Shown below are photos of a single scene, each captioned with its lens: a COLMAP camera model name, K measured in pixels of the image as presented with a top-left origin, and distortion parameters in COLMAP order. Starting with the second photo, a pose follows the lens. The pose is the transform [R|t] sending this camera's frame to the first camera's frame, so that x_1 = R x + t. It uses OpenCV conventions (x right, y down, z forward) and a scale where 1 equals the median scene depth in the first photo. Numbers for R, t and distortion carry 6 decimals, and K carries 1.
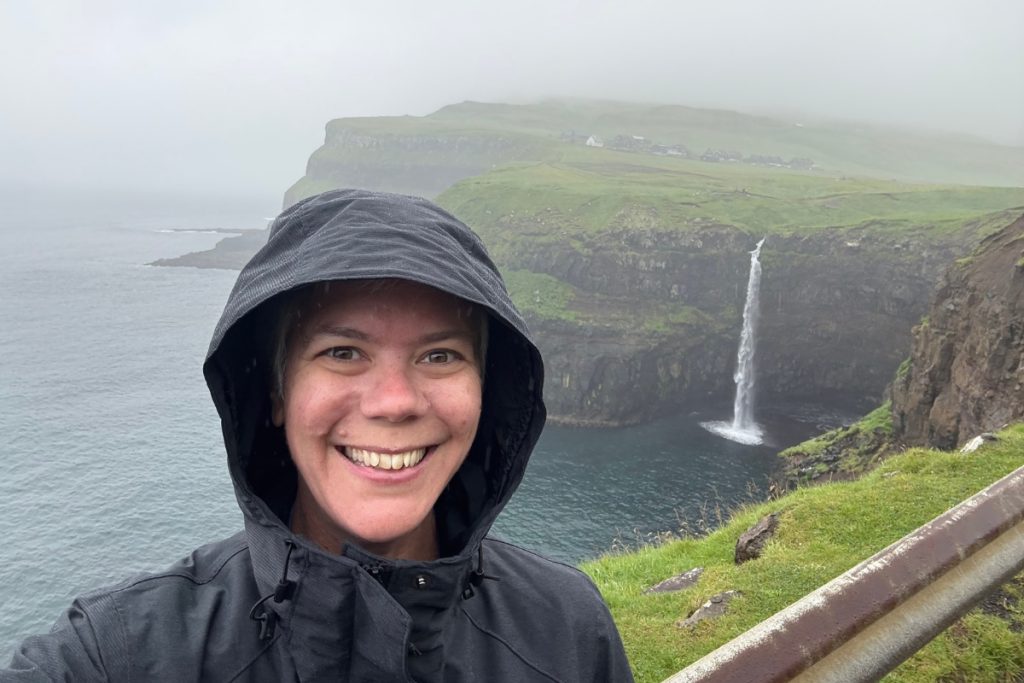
lens RADIAL K [[694.7, 0, 496.4], [0, 694.7, 339.9], [0, 0, 1]] dist [0.090656, -0.150542]
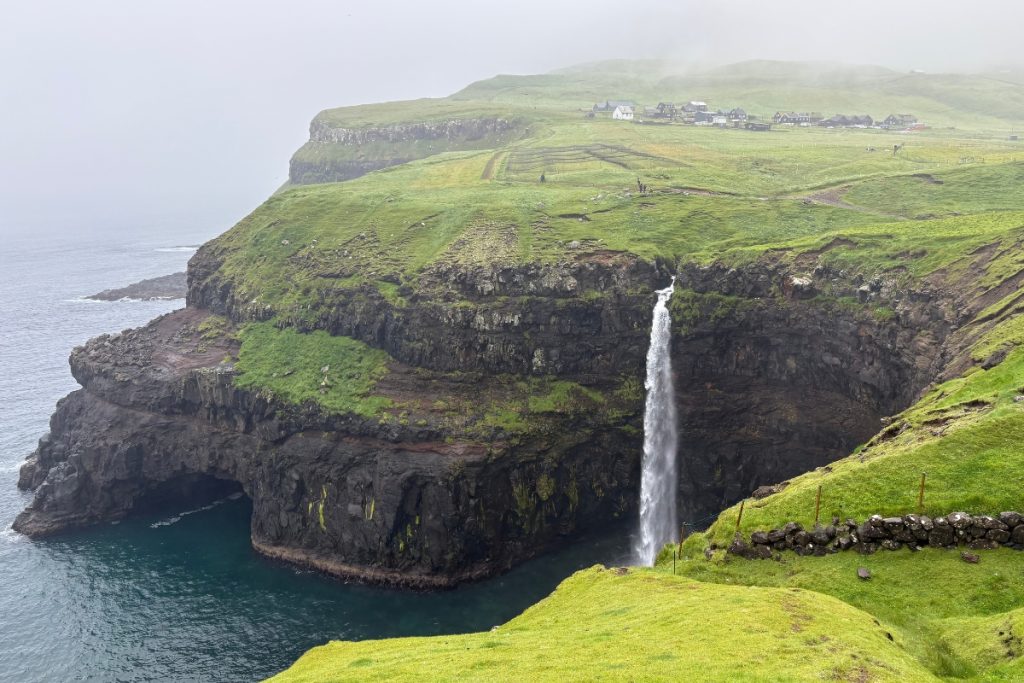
lens RADIAL K [[768.7, 0, 512.0], [0, 768.7, 341.5], [0, 0, 1]] dist [0.114782, -0.163722]
pose [[0.992658, -0.040084, -0.114118, 0.314170], [0.040316, 0.999187, -0.000283, -0.087942], [0.114037, -0.004320, 0.993467, 0.316265]]
